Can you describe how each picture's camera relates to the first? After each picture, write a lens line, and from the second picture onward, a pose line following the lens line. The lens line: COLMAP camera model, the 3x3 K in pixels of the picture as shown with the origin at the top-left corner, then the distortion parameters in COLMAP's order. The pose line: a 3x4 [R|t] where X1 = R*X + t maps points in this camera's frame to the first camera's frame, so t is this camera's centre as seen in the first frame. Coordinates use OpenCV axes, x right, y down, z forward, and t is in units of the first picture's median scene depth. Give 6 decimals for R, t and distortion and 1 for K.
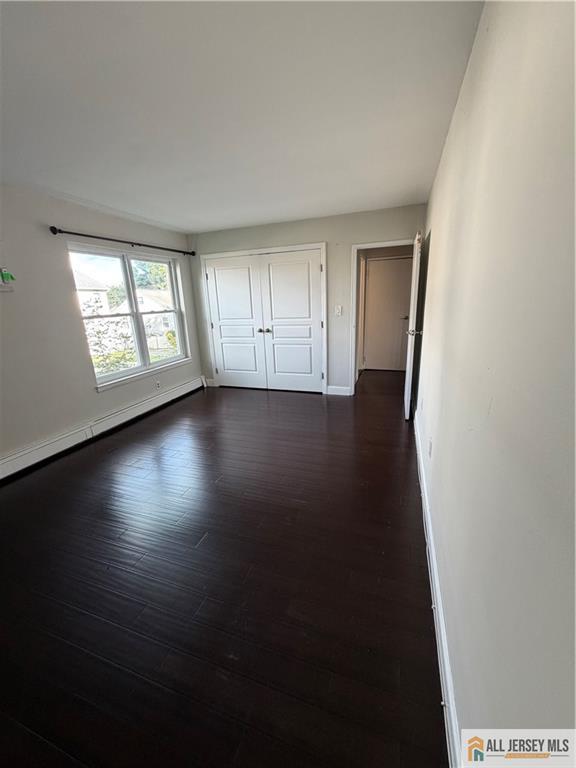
lens RADIAL K [[305.1, 0, 288.1], [0, 305.1, 381.9], [0, 0, 1]] dist [-0.002076, 0.000314]
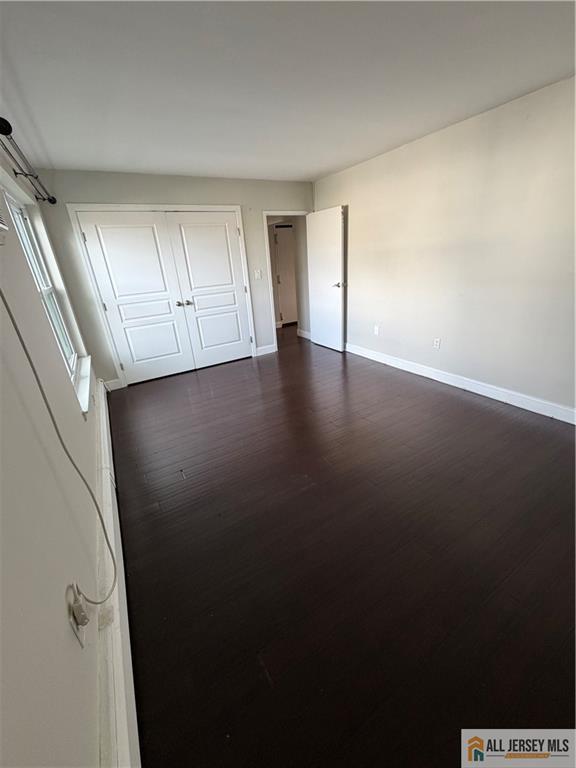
lens RADIAL K [[305.1, 0, 288.1], [0, 305.1, 381.9], [0, 0, 1]] dist [-0.002076, 0.000314]
pose [[0.637646, -0.297925, 0.710386, -0.582911], [0.247758, 0.952502, 0.177076, -0.035356], [-0.729399, 0.063092, 0.681173, 0.203534]]
